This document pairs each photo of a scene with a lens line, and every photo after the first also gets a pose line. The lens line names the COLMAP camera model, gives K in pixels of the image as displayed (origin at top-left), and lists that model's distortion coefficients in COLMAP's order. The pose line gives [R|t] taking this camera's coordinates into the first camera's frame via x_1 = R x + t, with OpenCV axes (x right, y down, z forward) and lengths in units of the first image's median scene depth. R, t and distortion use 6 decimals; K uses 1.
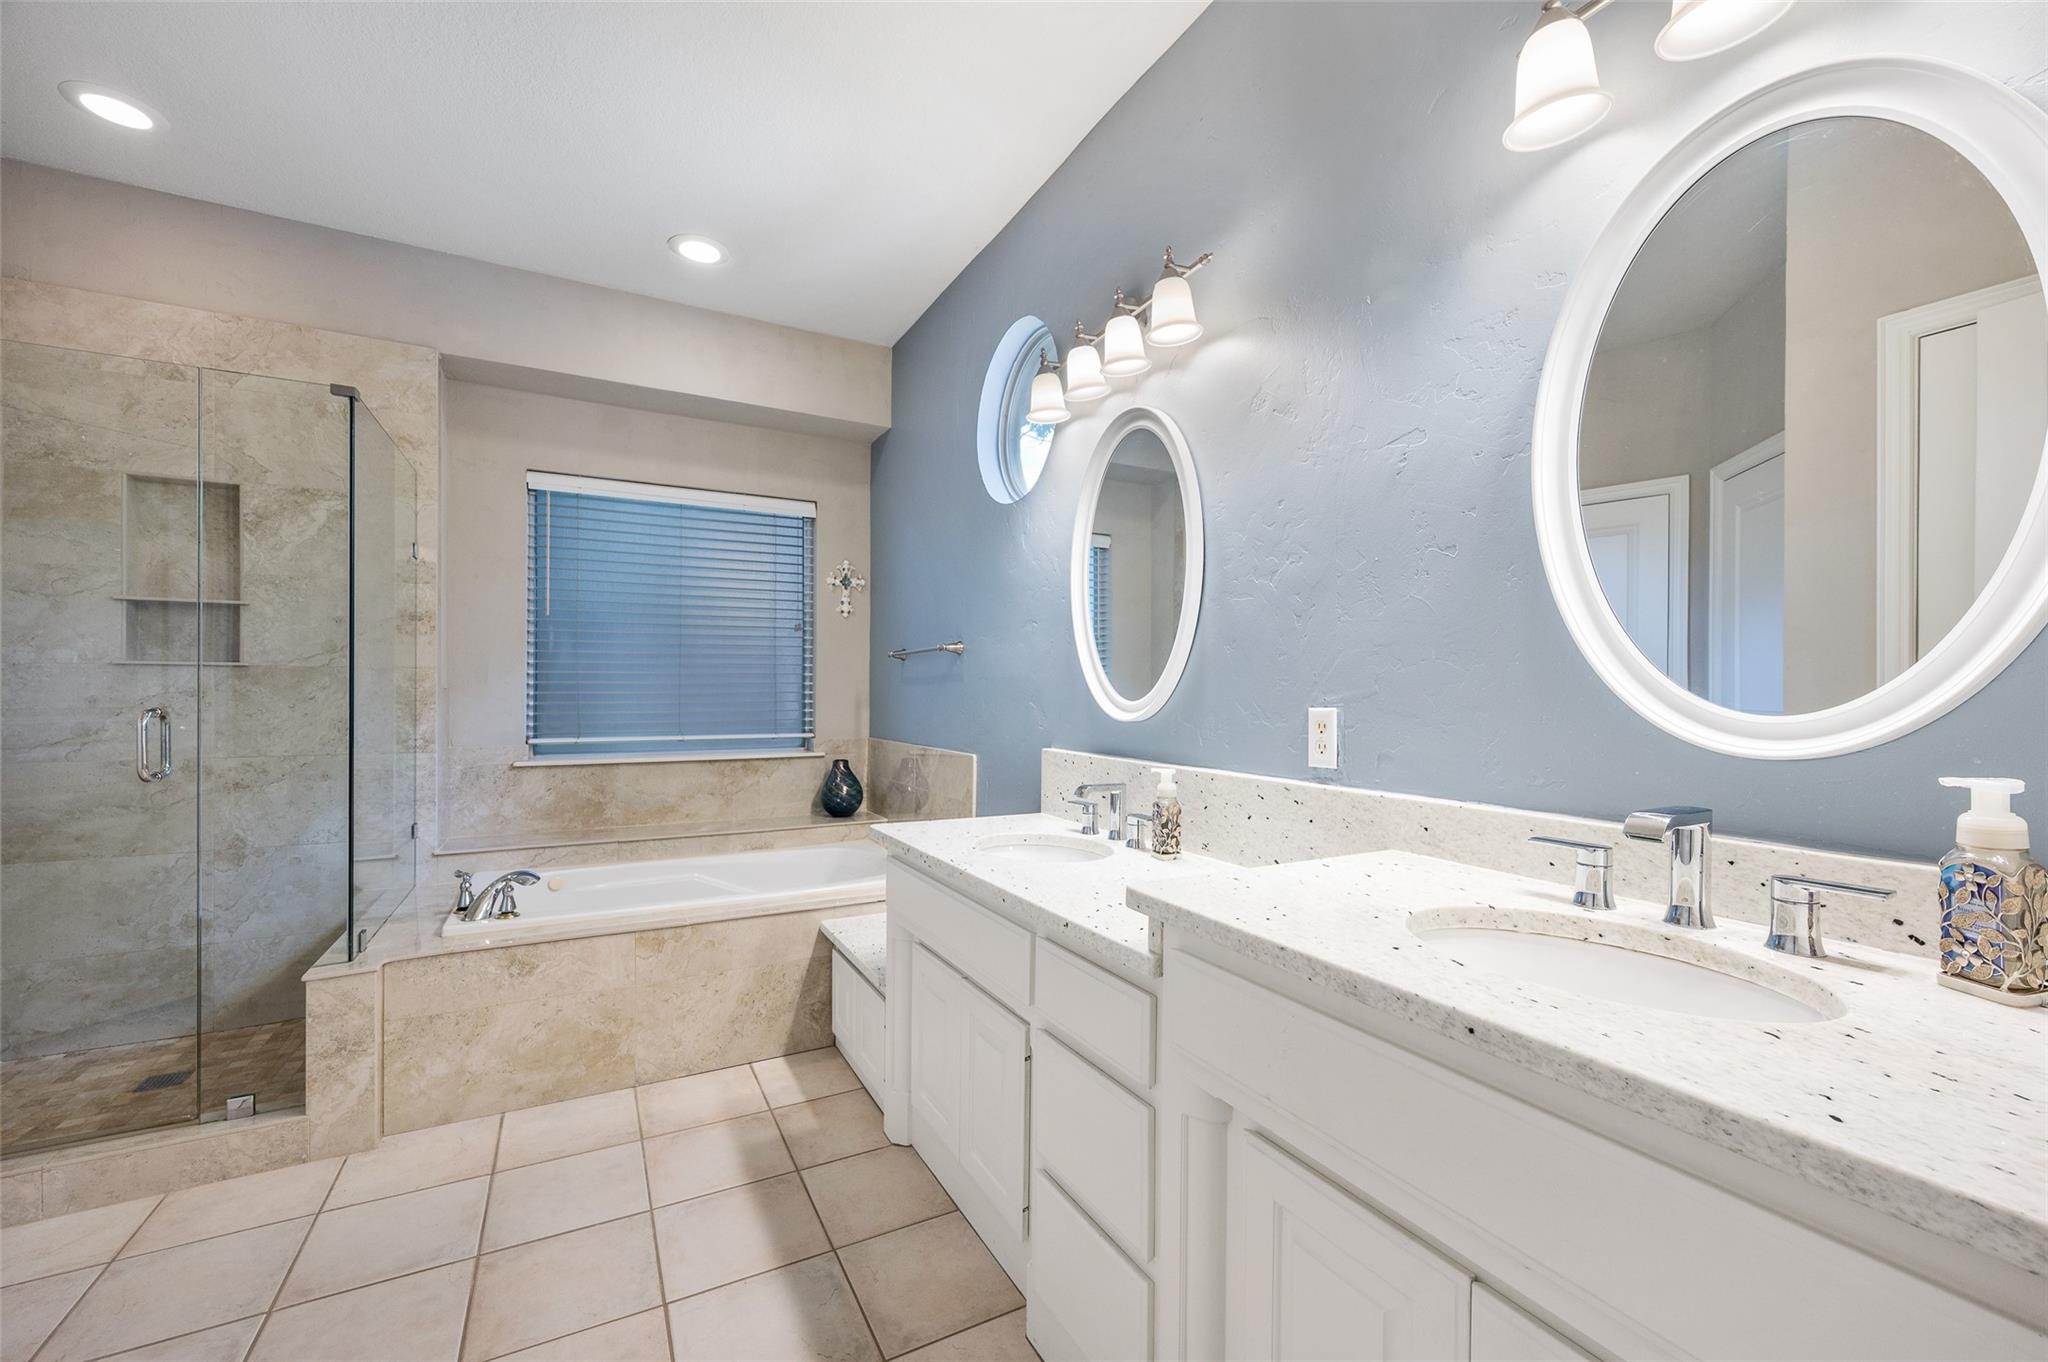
lens RADIAL K [[840.1, 0, 1022.0], [0, 840.1, 679.2], [0, 0, 1]] dist [-0.000113, 0.001431]
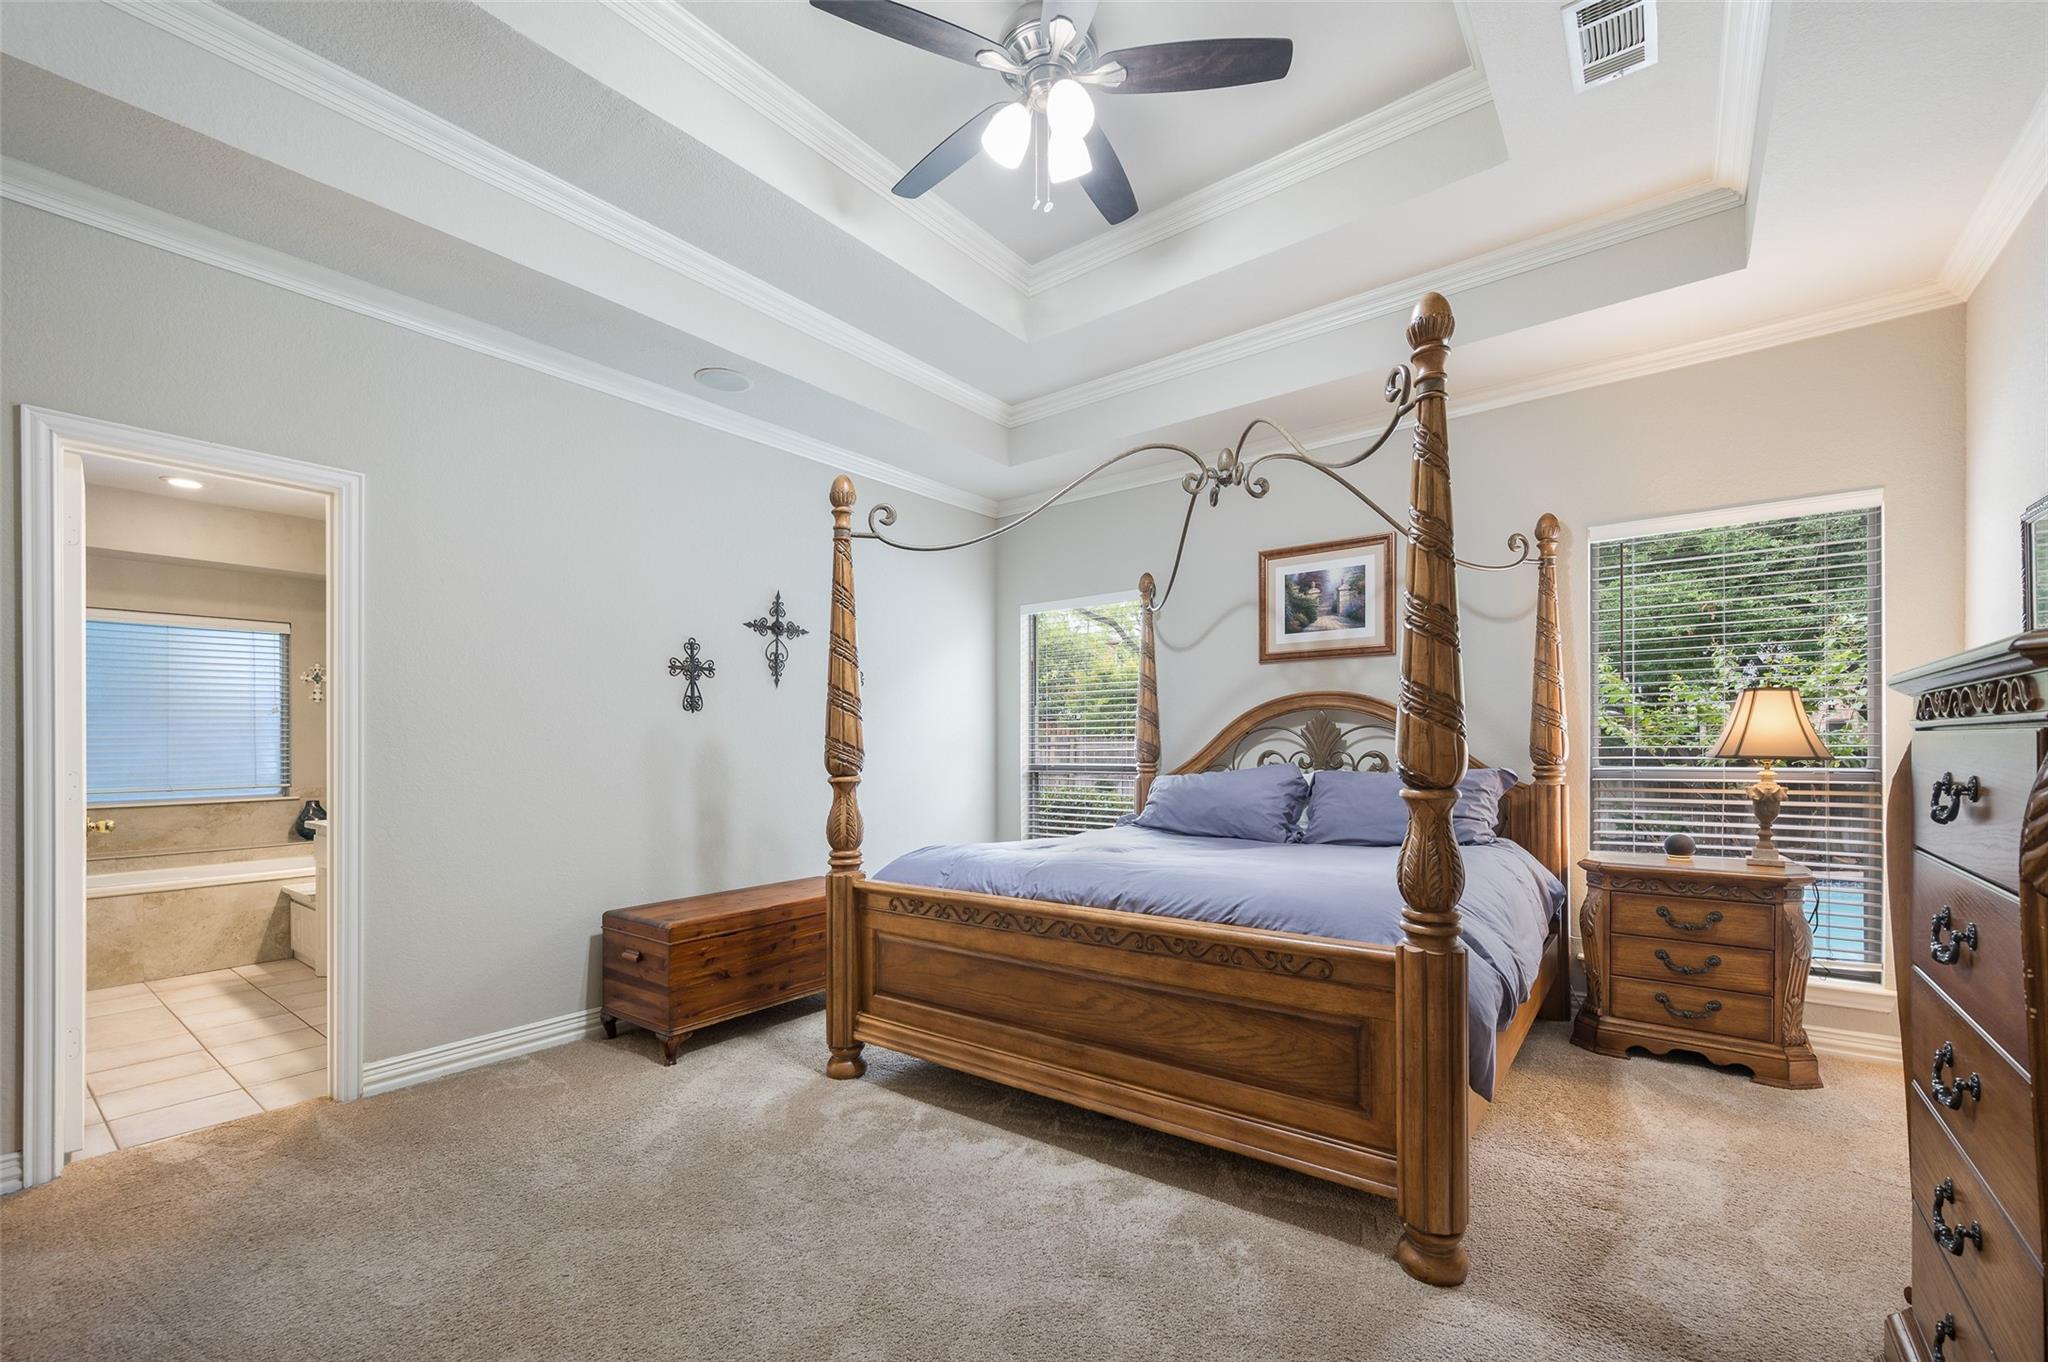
lens RADIAL K [[840.1, 0, 1010.5], [0, 840.1, 736.7], [0, 0, 1]] dist [-0.000113, 0.001431]
pose [[0.913147, -0.010923, 0.407483, 0.438392], [0.011403, 0.999934, 0.001251, -0.005775], [-0.407470, 0.003504, 0.913212, -1.224593]]
